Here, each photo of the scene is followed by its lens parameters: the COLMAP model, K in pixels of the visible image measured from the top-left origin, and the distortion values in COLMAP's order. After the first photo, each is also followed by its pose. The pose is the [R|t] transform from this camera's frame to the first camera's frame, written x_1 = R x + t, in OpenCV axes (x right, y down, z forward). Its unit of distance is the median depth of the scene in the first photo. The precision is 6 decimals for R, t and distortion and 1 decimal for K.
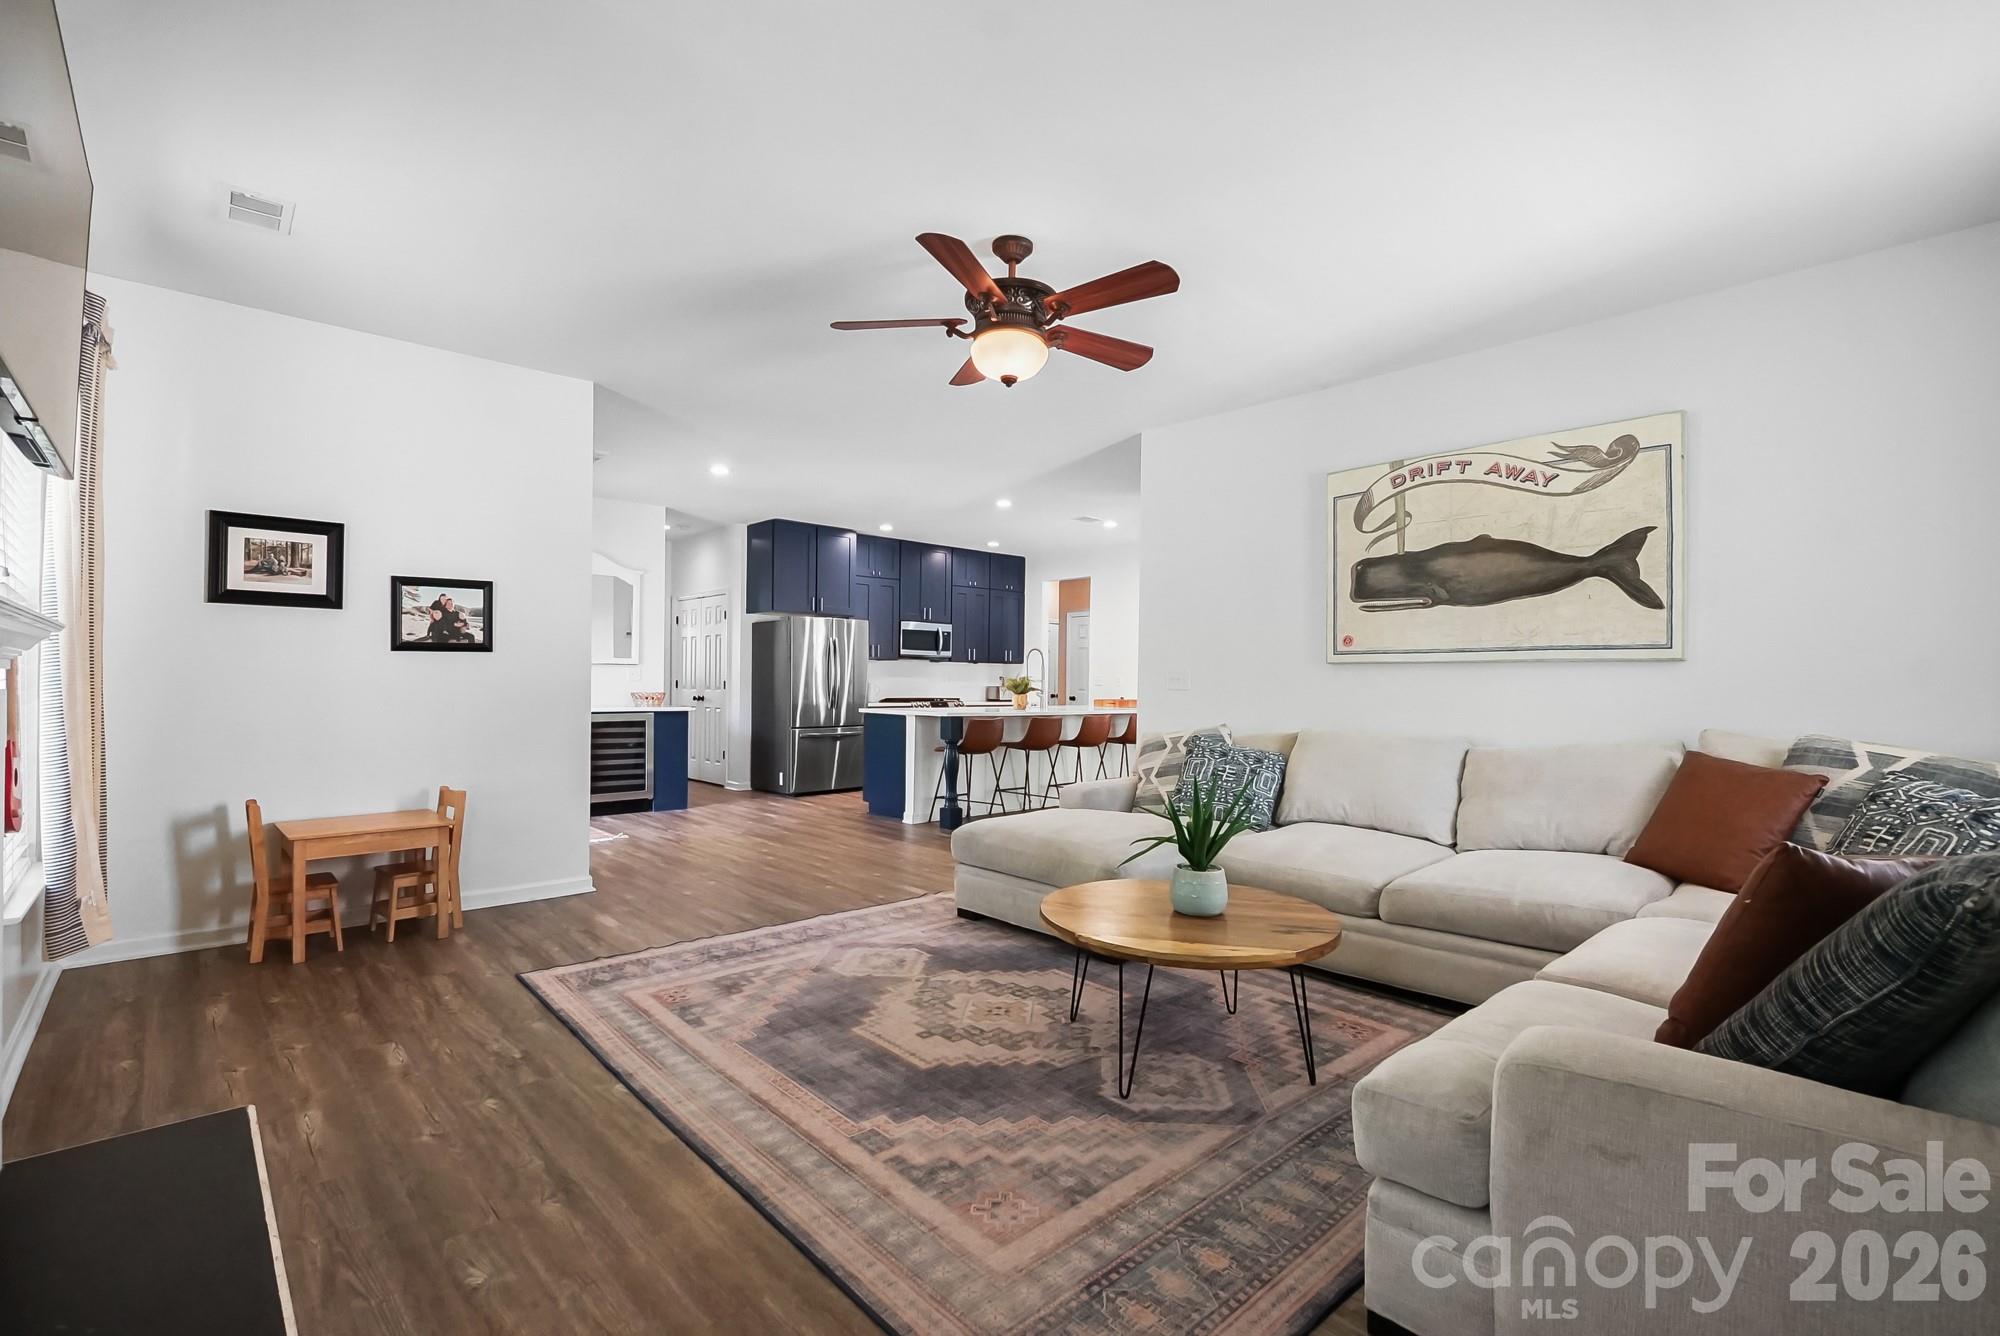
lens RADIAL K [[893.5, 0, 977.8], [0, 893.5, 667.9], [0, 0, 1]] dist [0.002538, 0.000092]
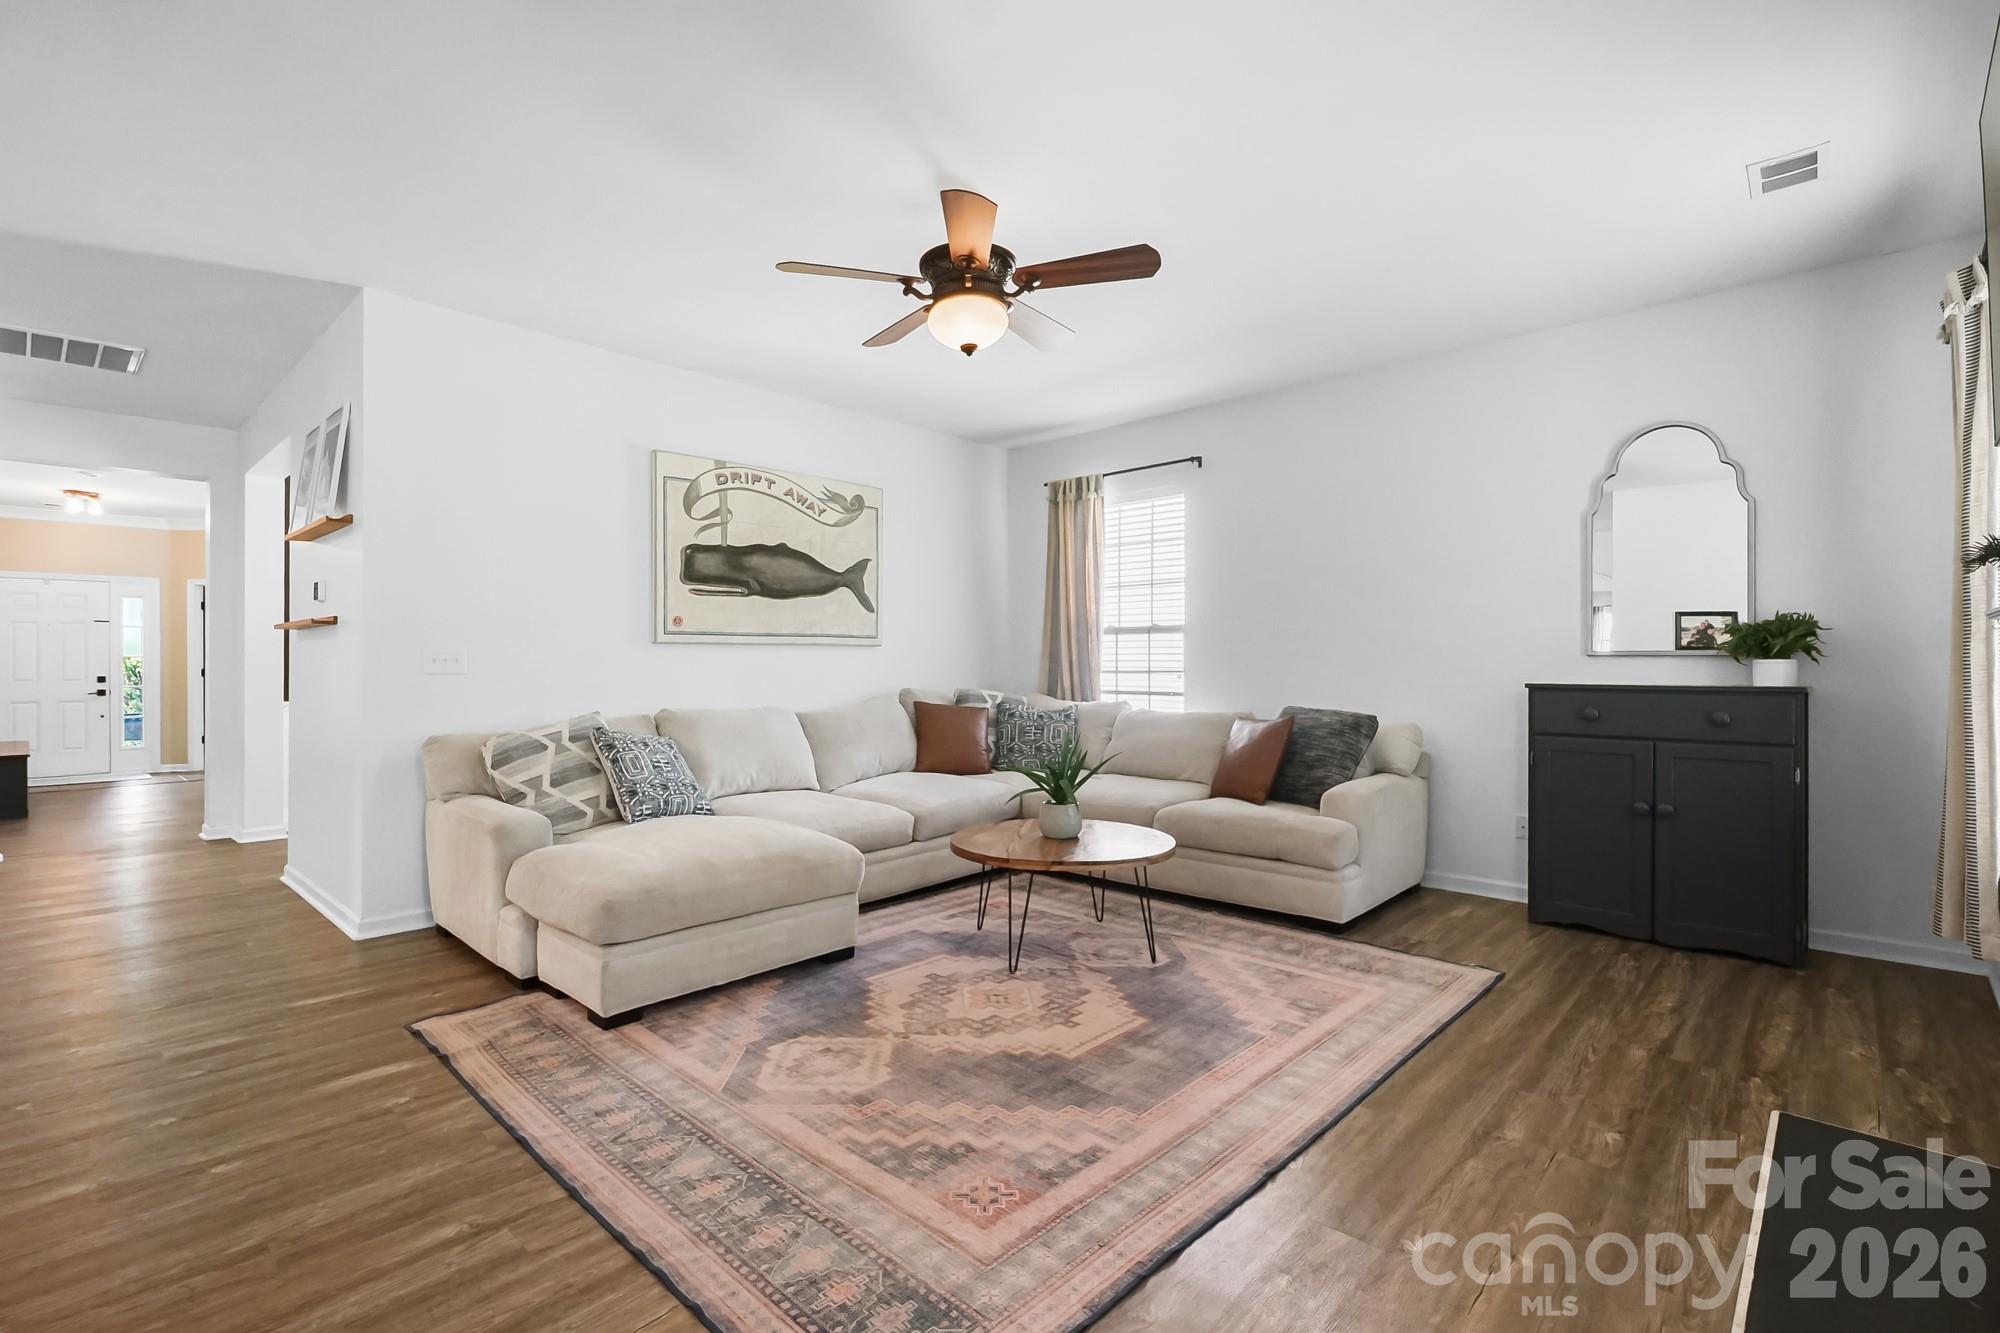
lens RADIAL K [[916.5, 0, 980.1], [0, 916.5, 663.1], [0, 0, 1]] dist [0.003531, -0.000147]
pose [[-0.076917, -0.008647, 0.997000, -0.754046], [-0.013090, 0.999885, 0.007662, 0.005374], [-0.996952, -0.012461, -0.077021, 0.846714]]
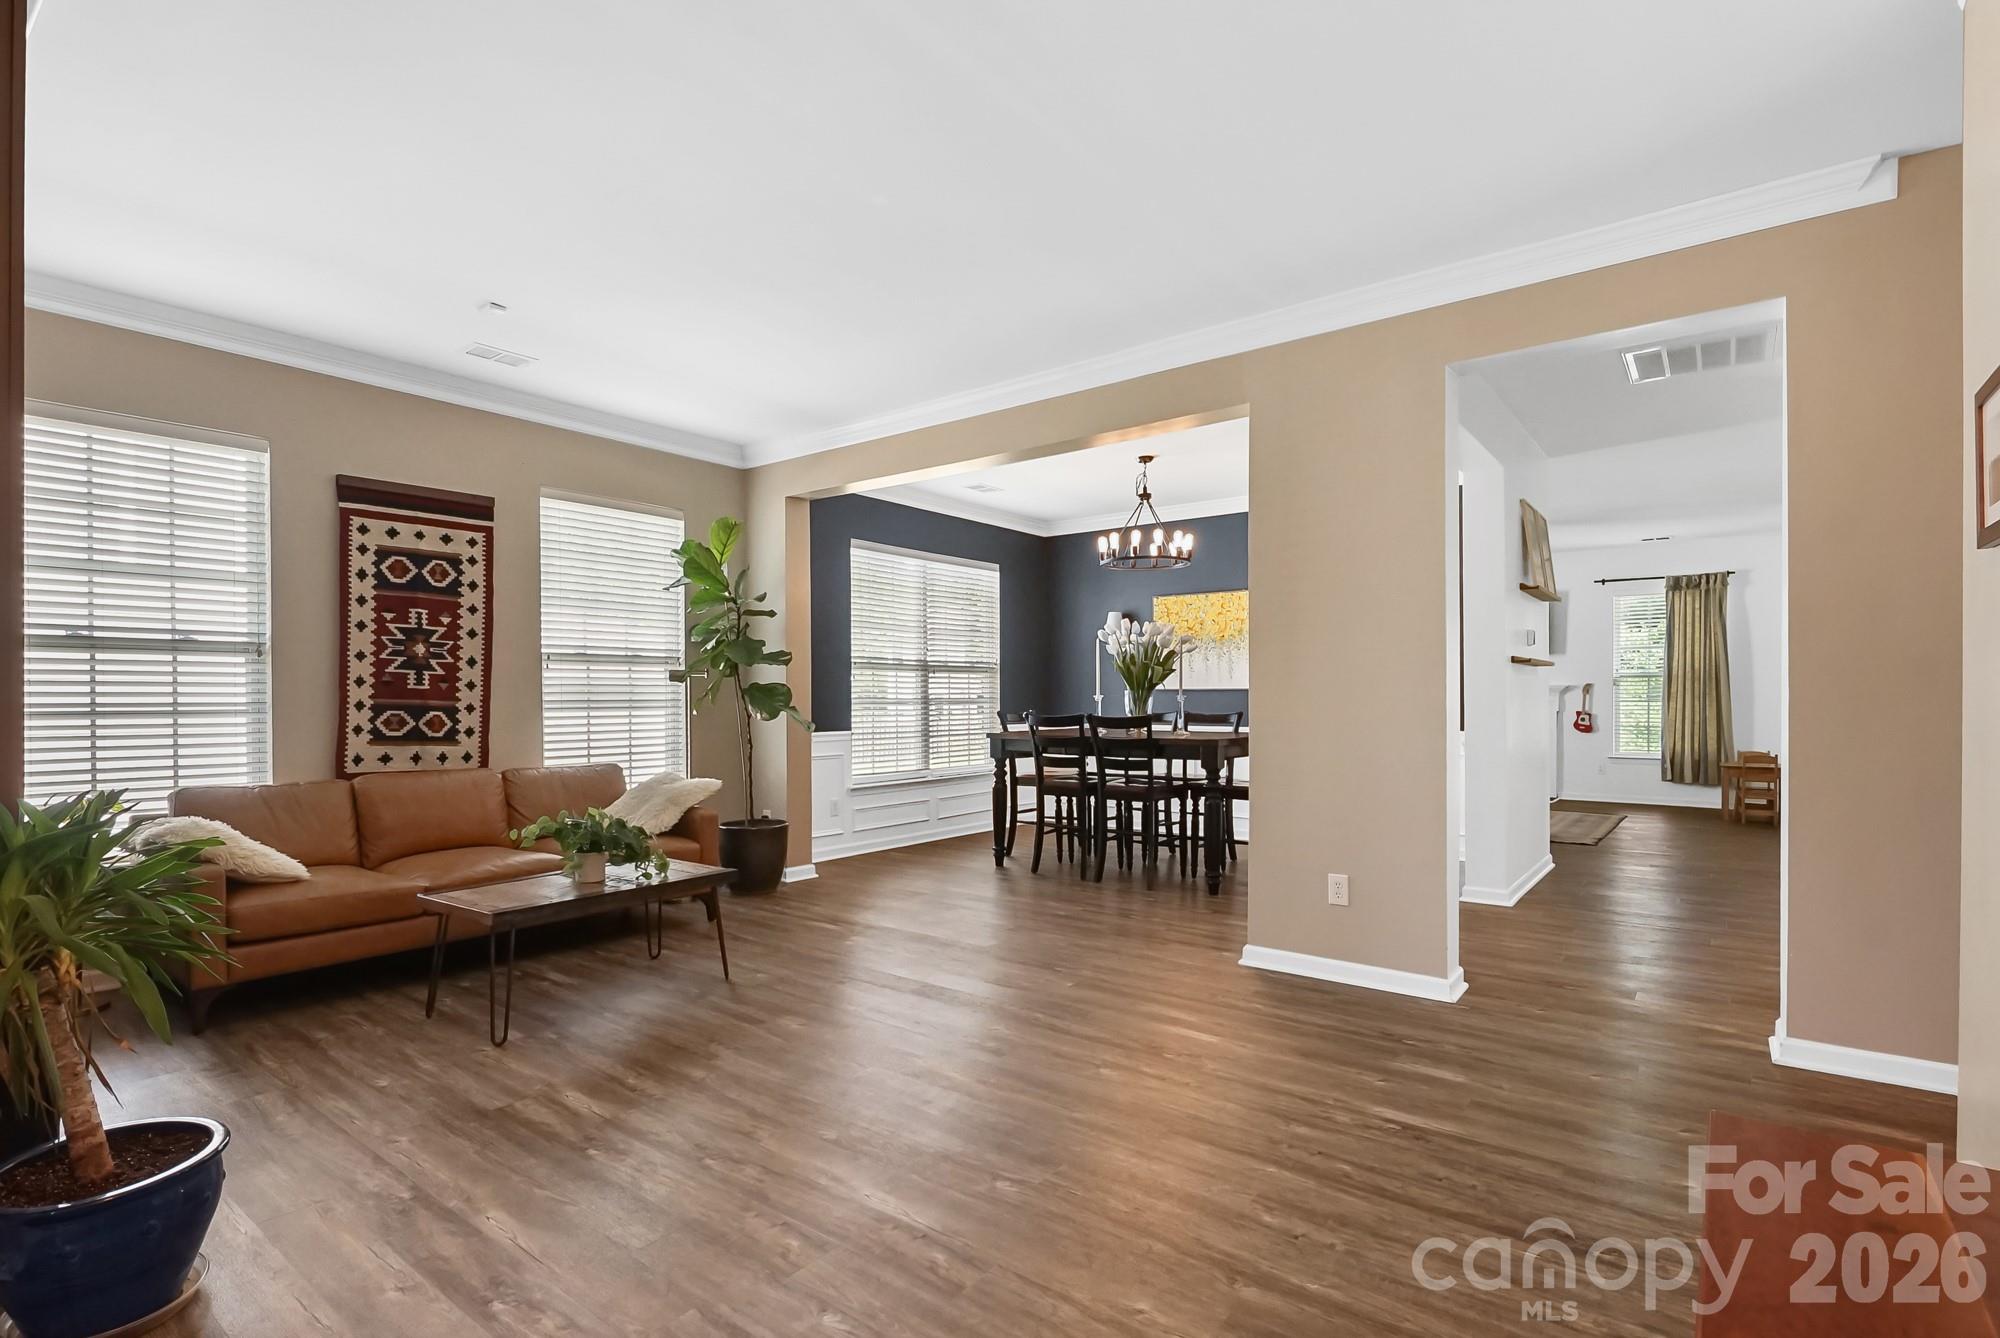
lens RADIAL K [[960.0, 0, 969.6], [0, 960.0, 697.6], [0, 0, 1]] dist [-0.004644, -0.000555]
pose [[-0.986739, -0.008727, -0.162079, 1.458278], [-0.007059, 0.999916, -0.010864, 0.048217], [0.162160, -0.009575, -0.986718, 2.833799]]
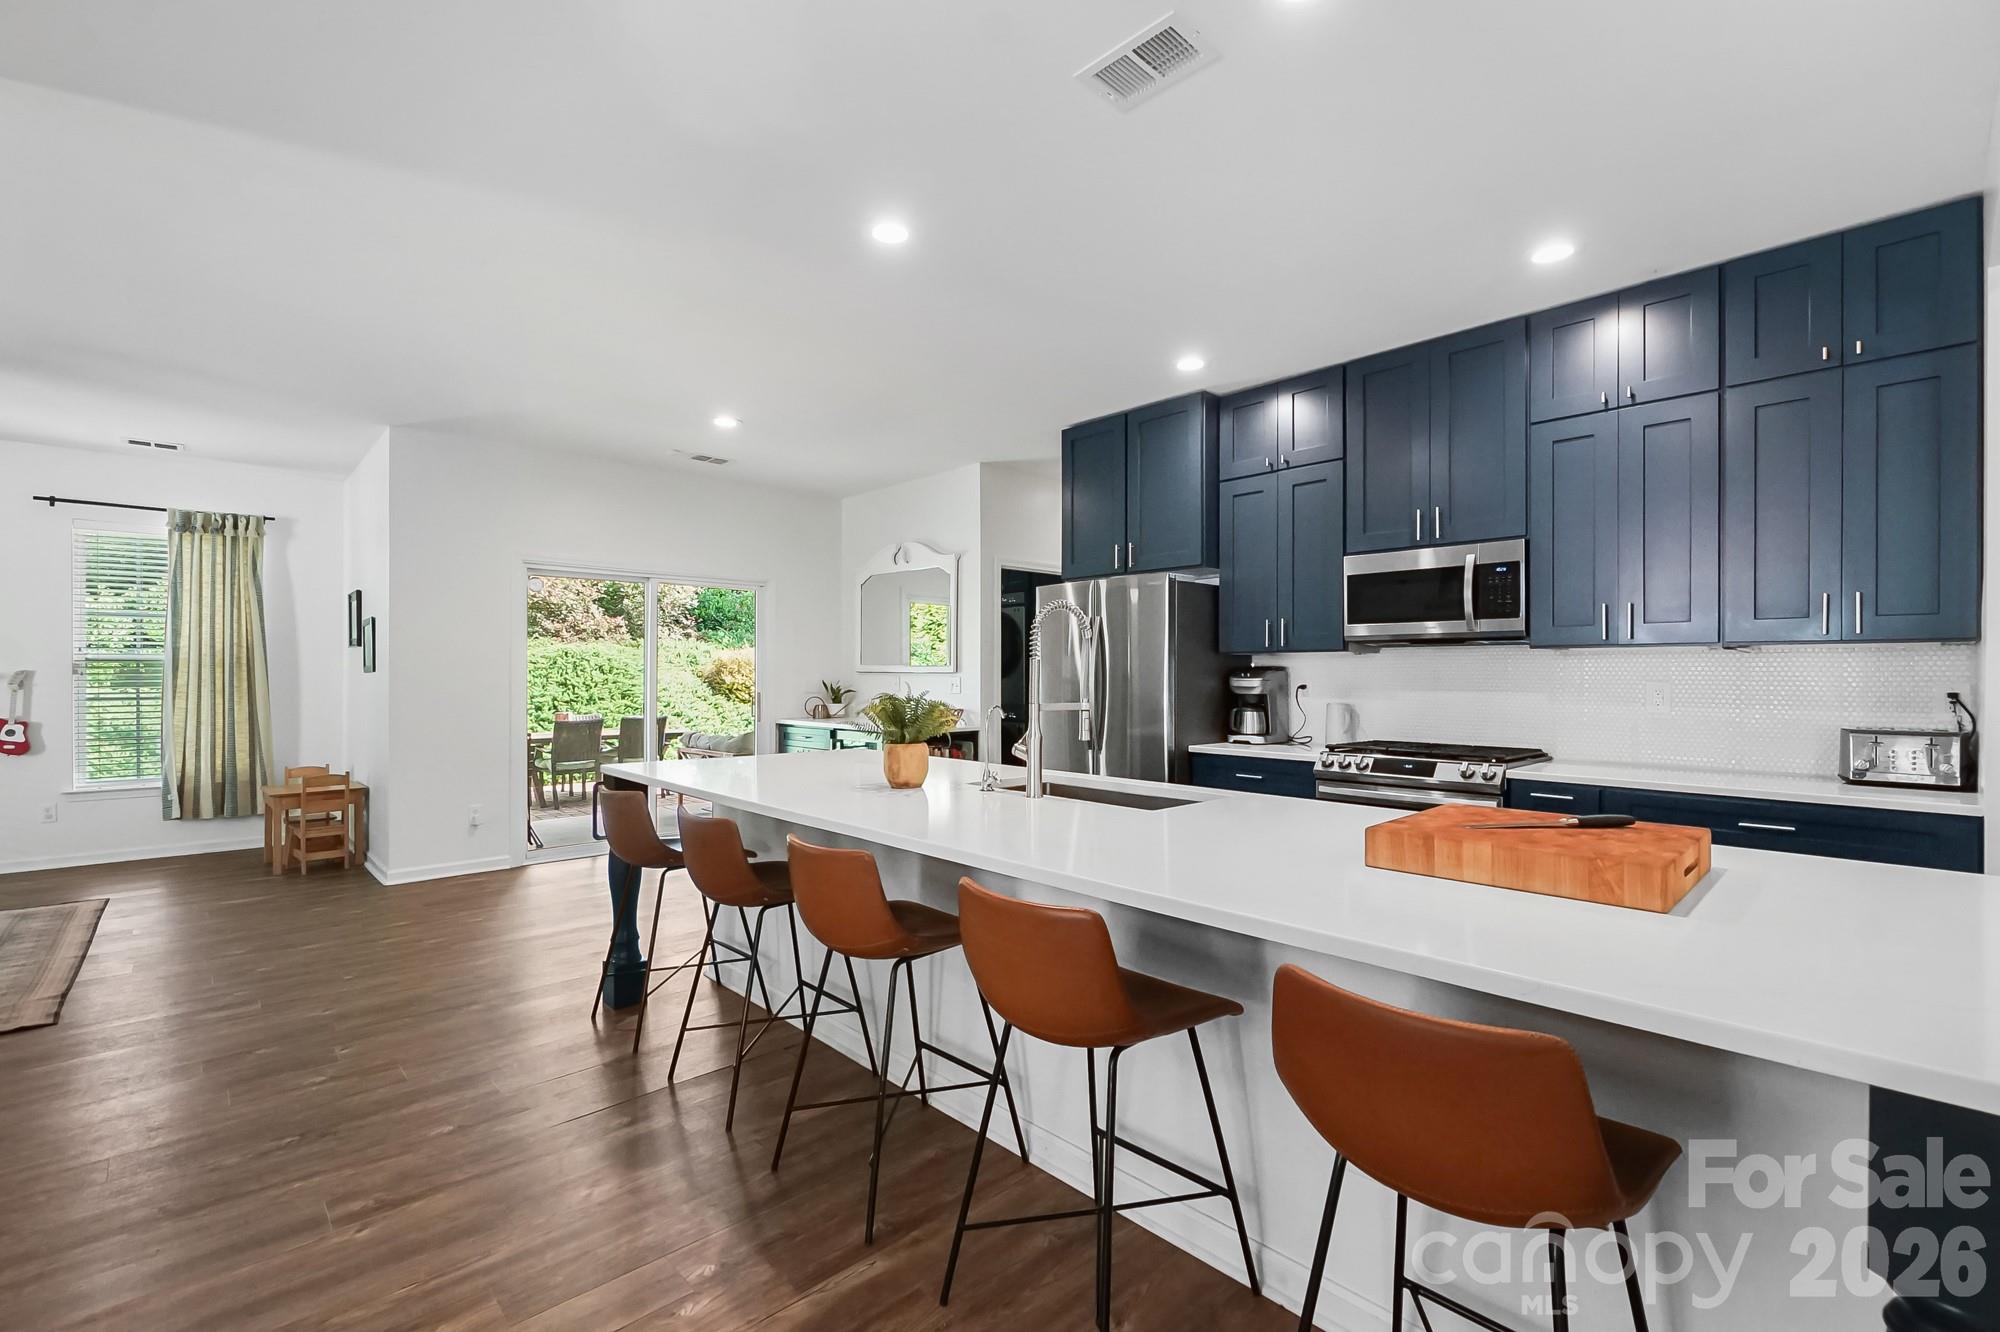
lens RADIAL K [[868.6, 0, 998.3], [0, 868.6, 675.0], [0, 0, 1]] dist [-0.011059, -0.000405]
pose [[0.027993, -0.008349, -0.999573, 0.786083], [0.014170, 0.999868, -0.007954, 0.009699], [0.999508, -0.013941, 0.028107, 2.057492]]
